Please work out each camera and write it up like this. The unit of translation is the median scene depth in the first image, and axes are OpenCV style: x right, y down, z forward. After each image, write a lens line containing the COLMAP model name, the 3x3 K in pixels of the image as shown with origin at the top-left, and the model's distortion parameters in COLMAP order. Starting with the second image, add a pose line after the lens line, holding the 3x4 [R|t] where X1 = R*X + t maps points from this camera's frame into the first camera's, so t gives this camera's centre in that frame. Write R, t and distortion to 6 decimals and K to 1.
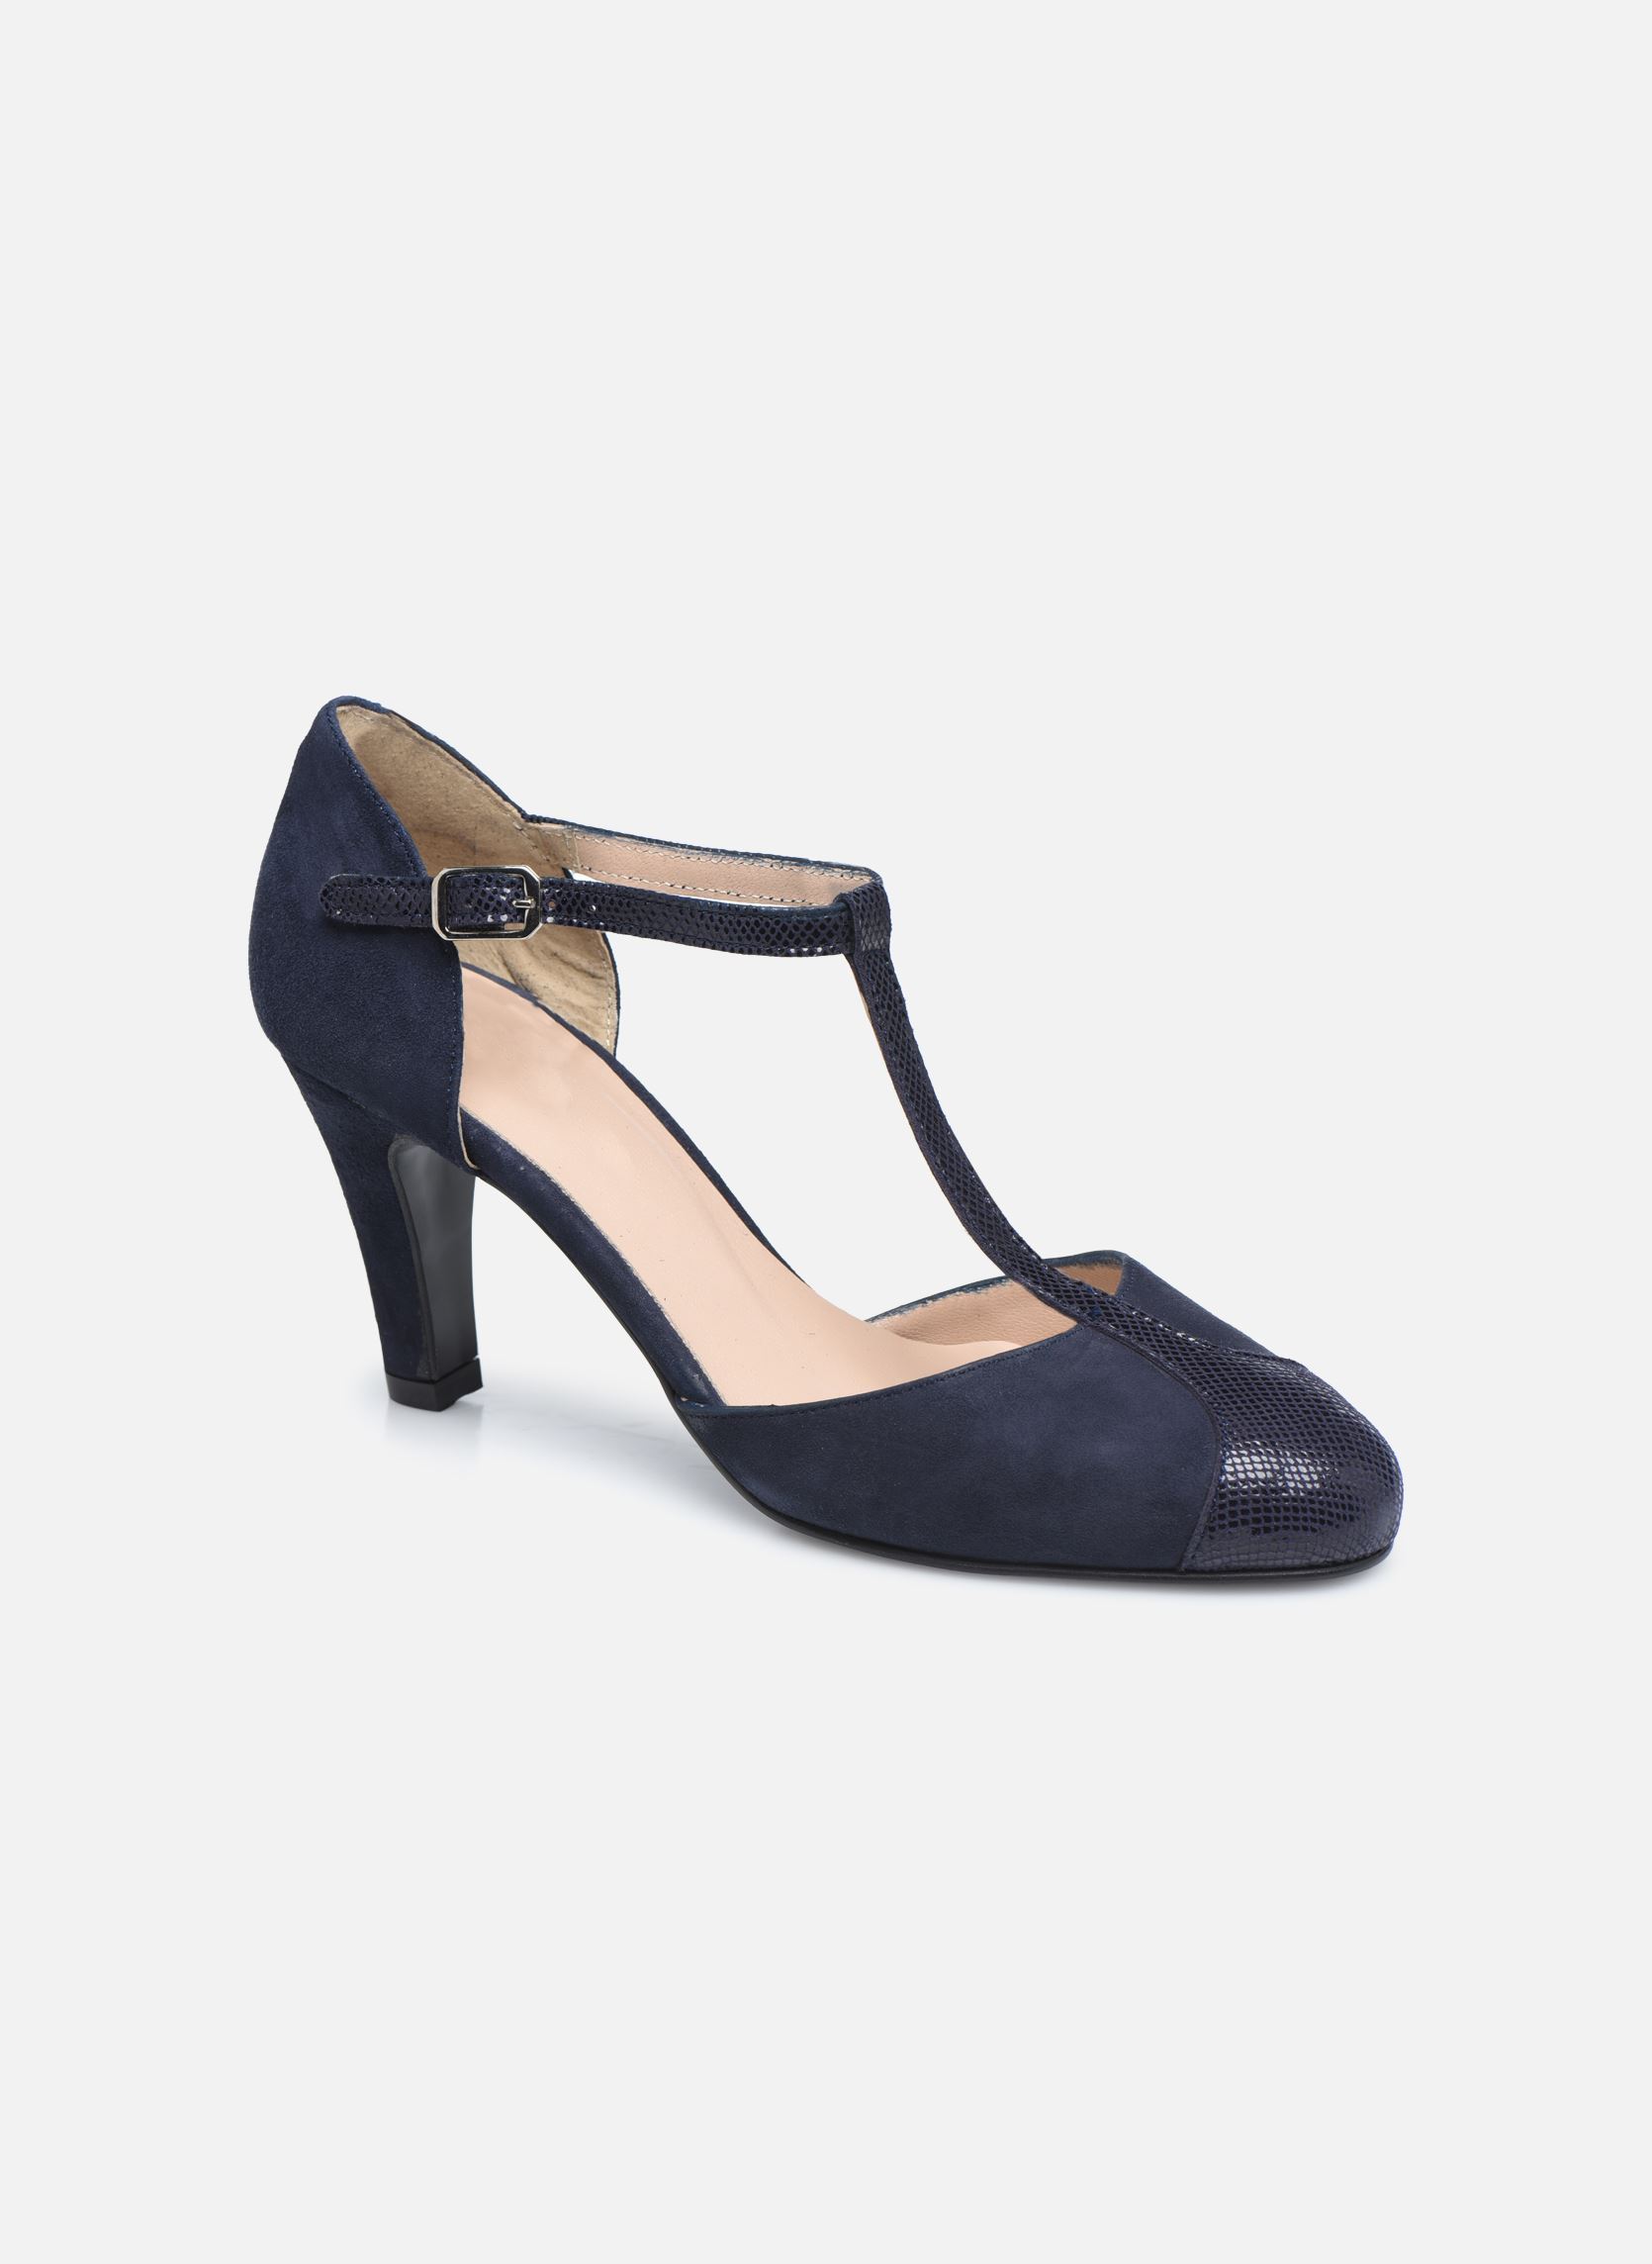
lens RADIAL K [[7146.8, 0, 826.2], [0, 7146.8, 1132.4], [0, 0, 1]] dist [-0.112021, 0.000000]
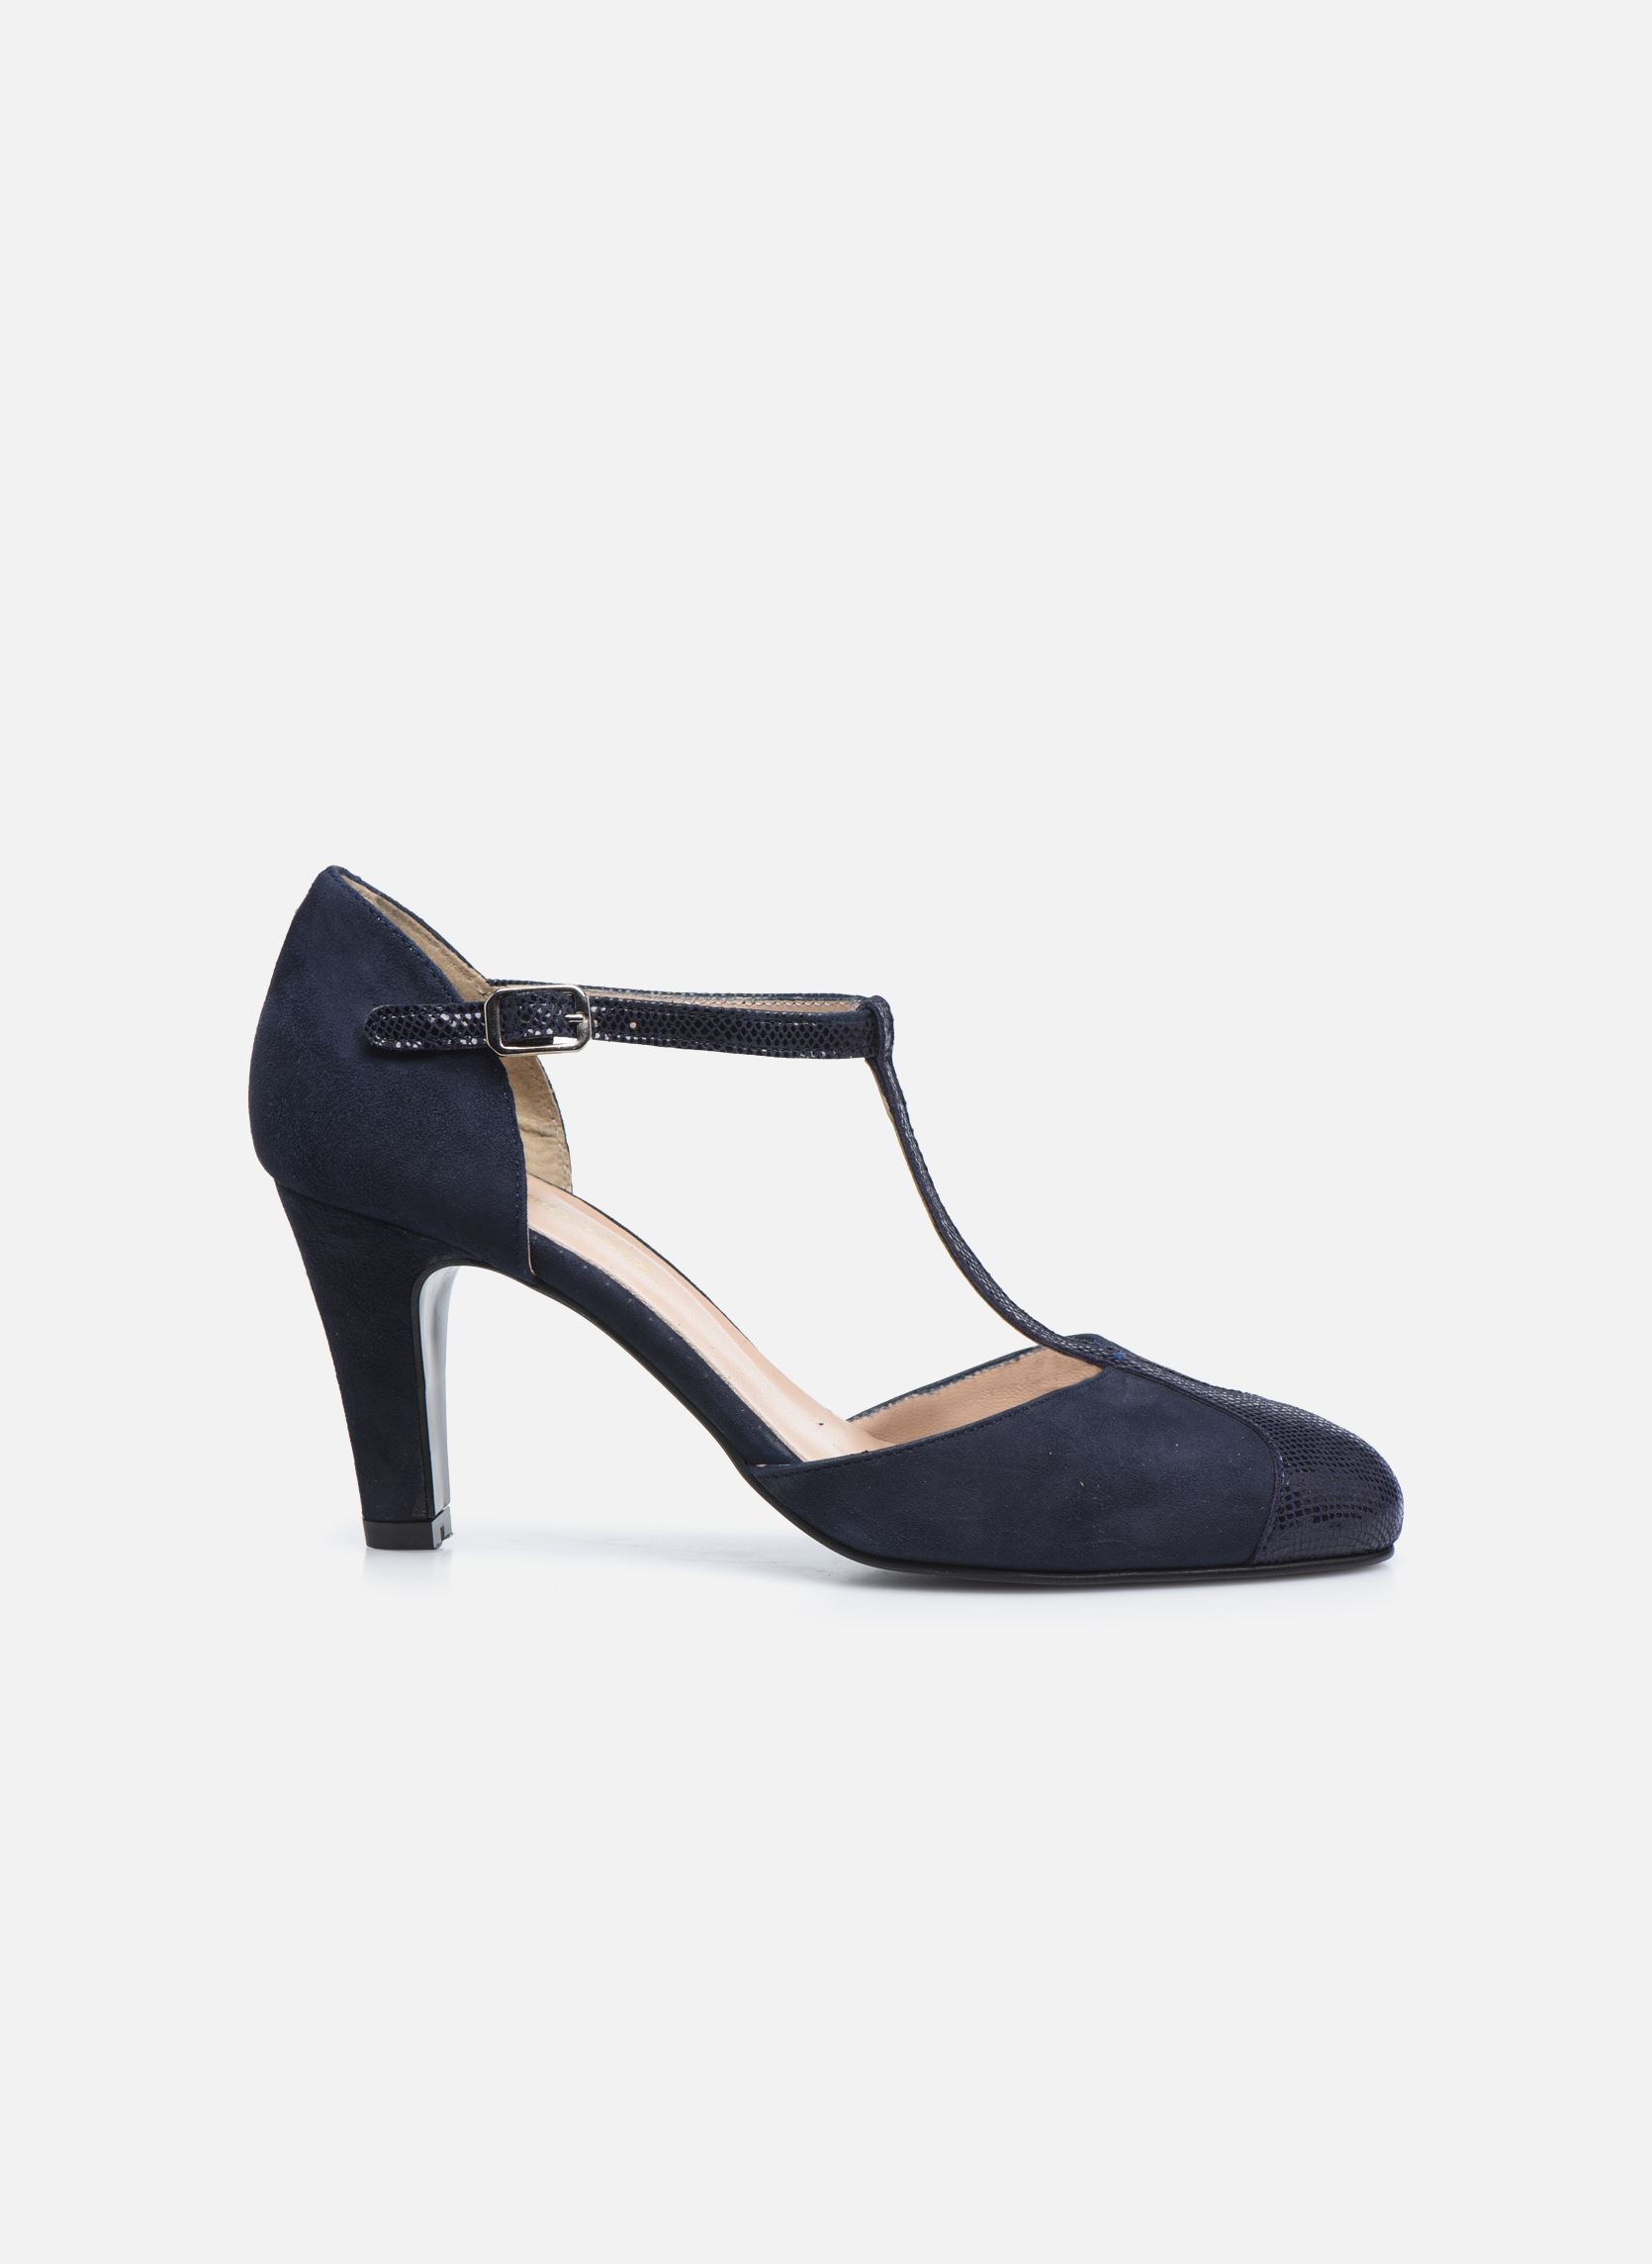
lens RADIAL K [[7146.8, 0, 826.2], [0, 7146.8, 1131.7], [0, 0, 1]] dist [-0.112021, 0.000000]
pose [[0.844215, 0.021038, 0.535592, -0.593742], [0.135092, 0.958621, -0.250590, 0.262283], [-0.518701, 0.283906, 0.806440, 0.114710]]
